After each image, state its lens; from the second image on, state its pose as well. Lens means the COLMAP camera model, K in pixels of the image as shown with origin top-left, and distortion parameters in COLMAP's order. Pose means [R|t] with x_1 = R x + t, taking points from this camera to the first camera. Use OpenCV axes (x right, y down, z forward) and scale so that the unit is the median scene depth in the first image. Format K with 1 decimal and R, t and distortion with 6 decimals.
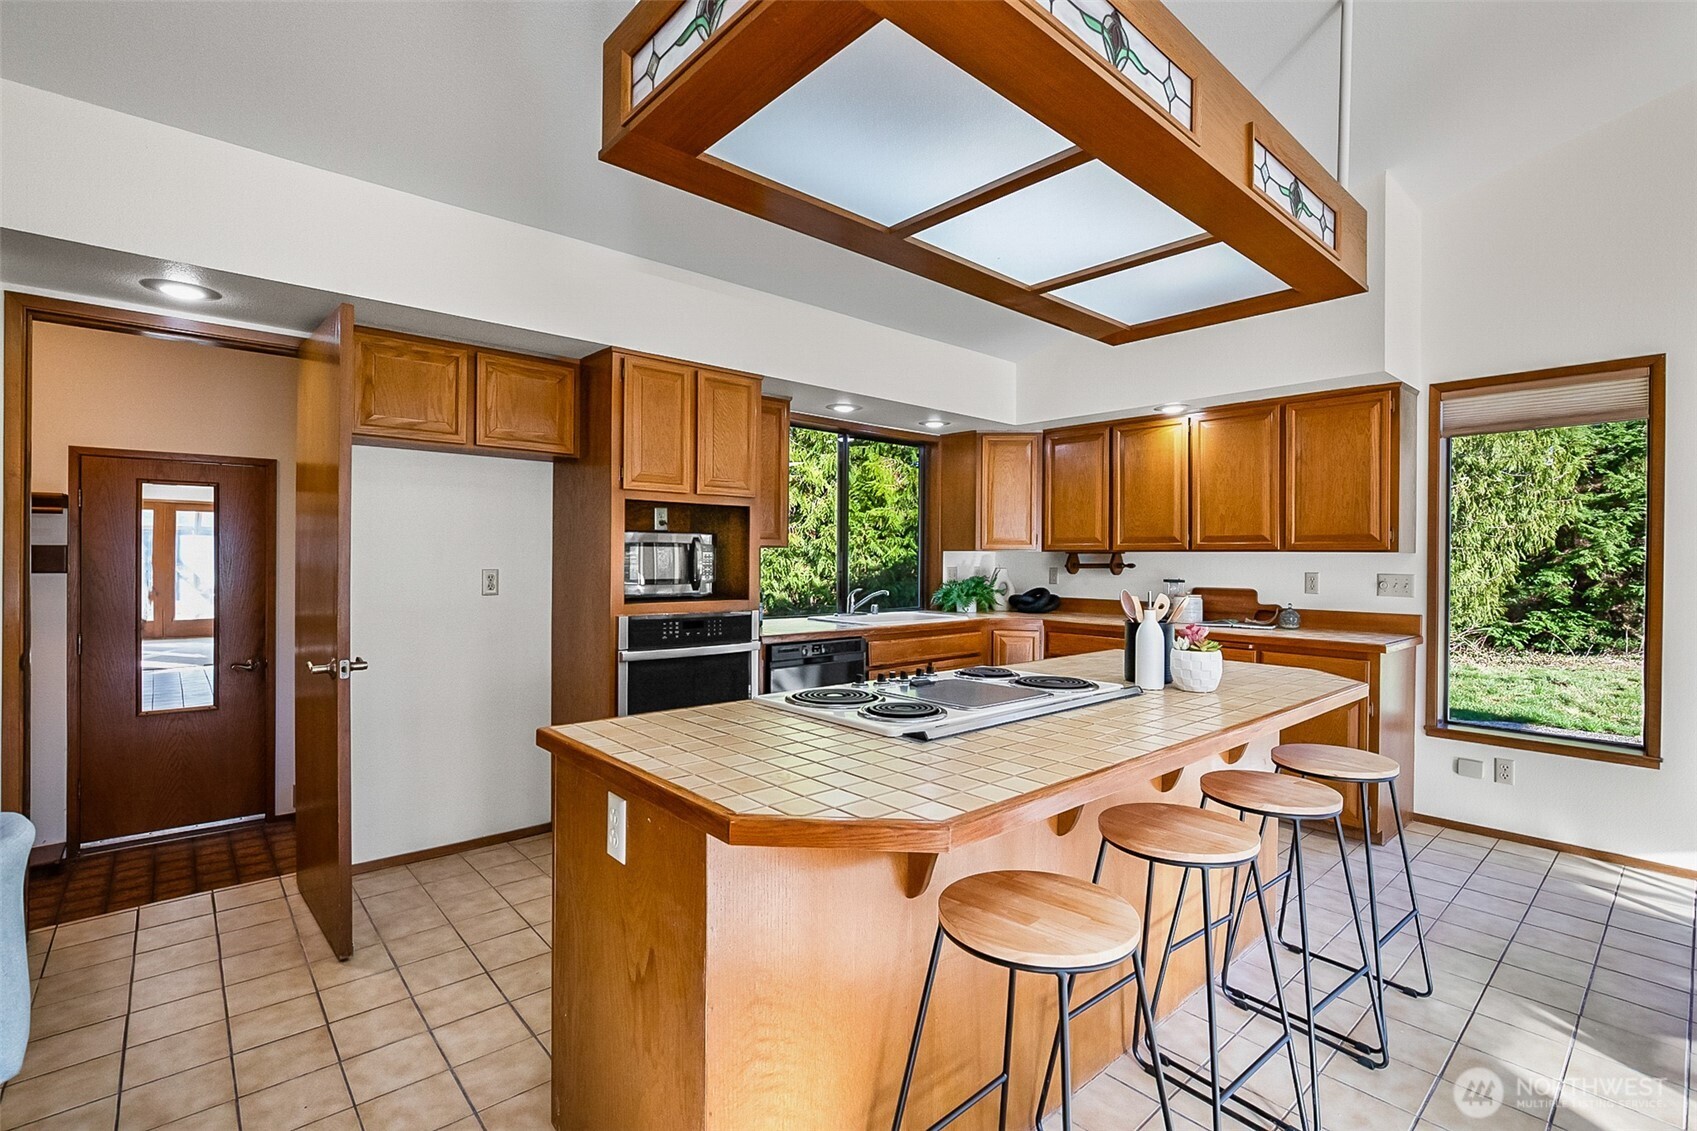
lens RADIAL K [[776.2, 0, 845.8], [0, 776.2, 555.0], [0, 0, 1]] dist [-0.023024, 0.008071]
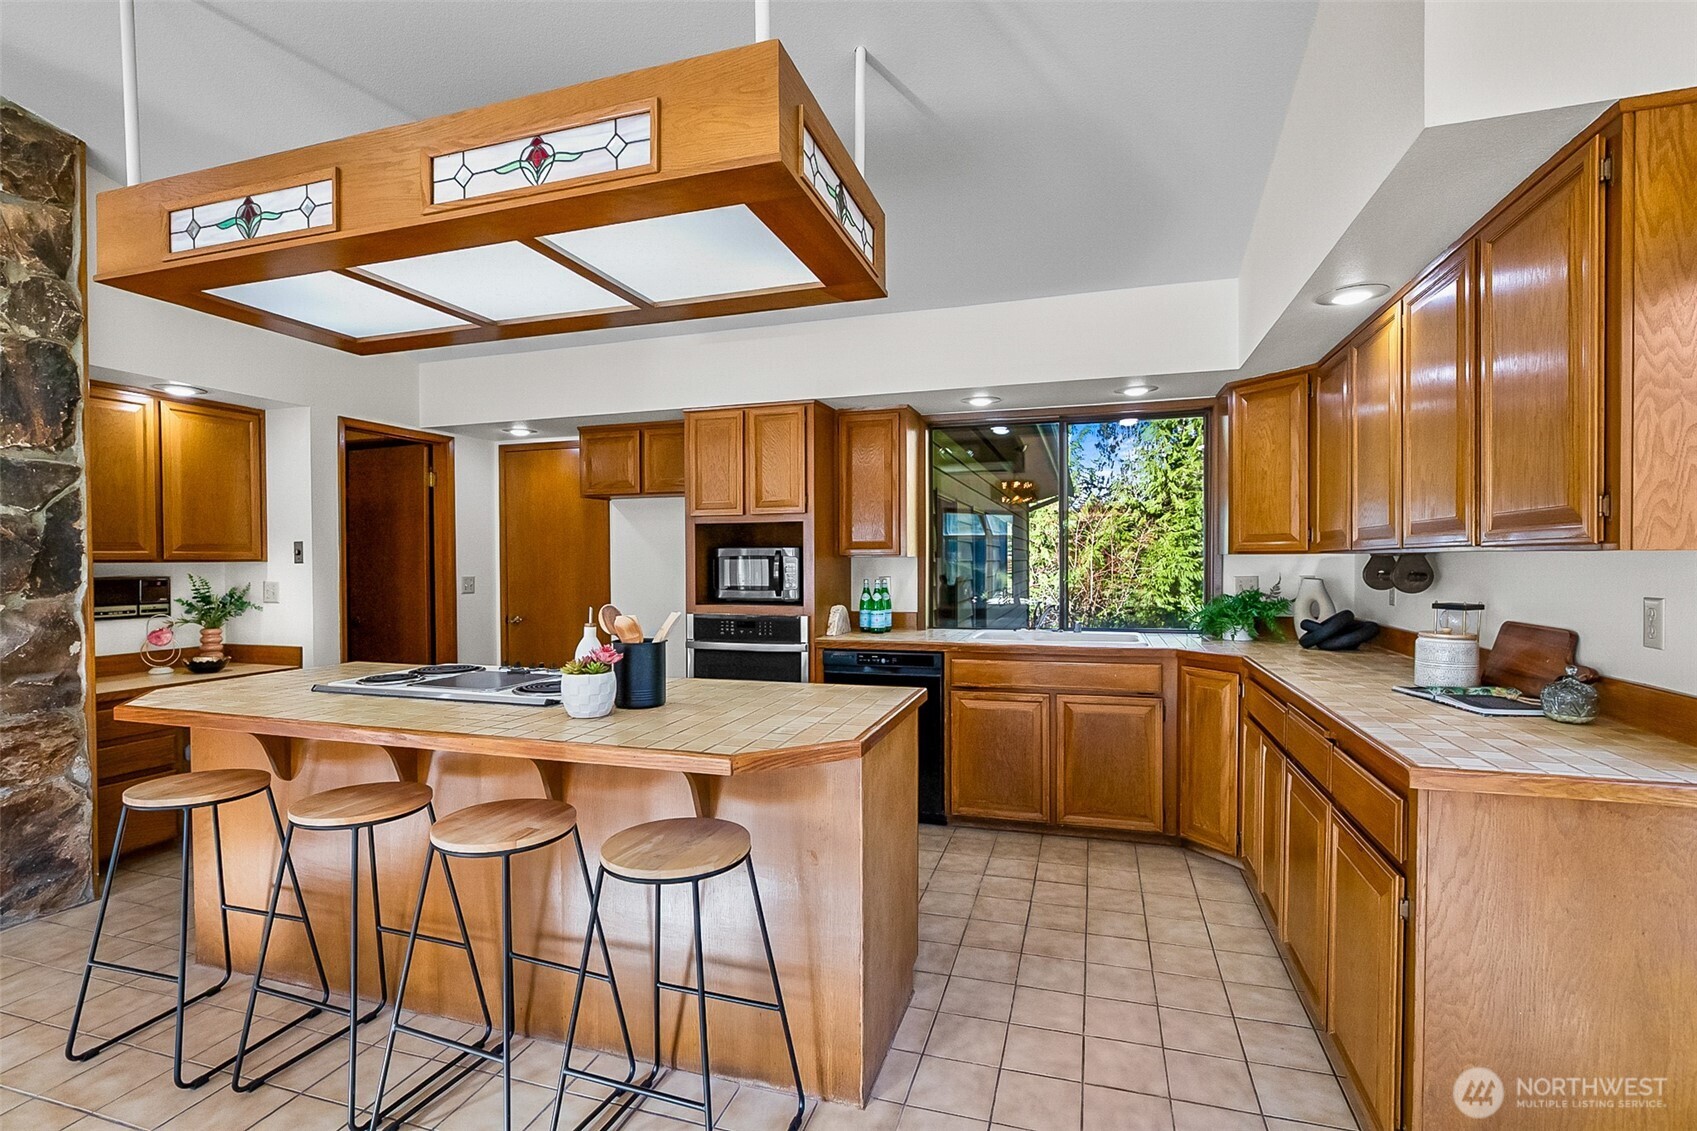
lens RADIAL K [[776.2, 0, 845.8], [0, 776.2, 555.0], [0, 0, 1]] dist [-0.023024, 0.008071]
pose [[0.523140, -0.017370, -0.852069, 0.877896], [0.009752, 0.999849, -0.014396, 0.002016], [0.852191, -0.000778, 0.523231, 0.490182]]
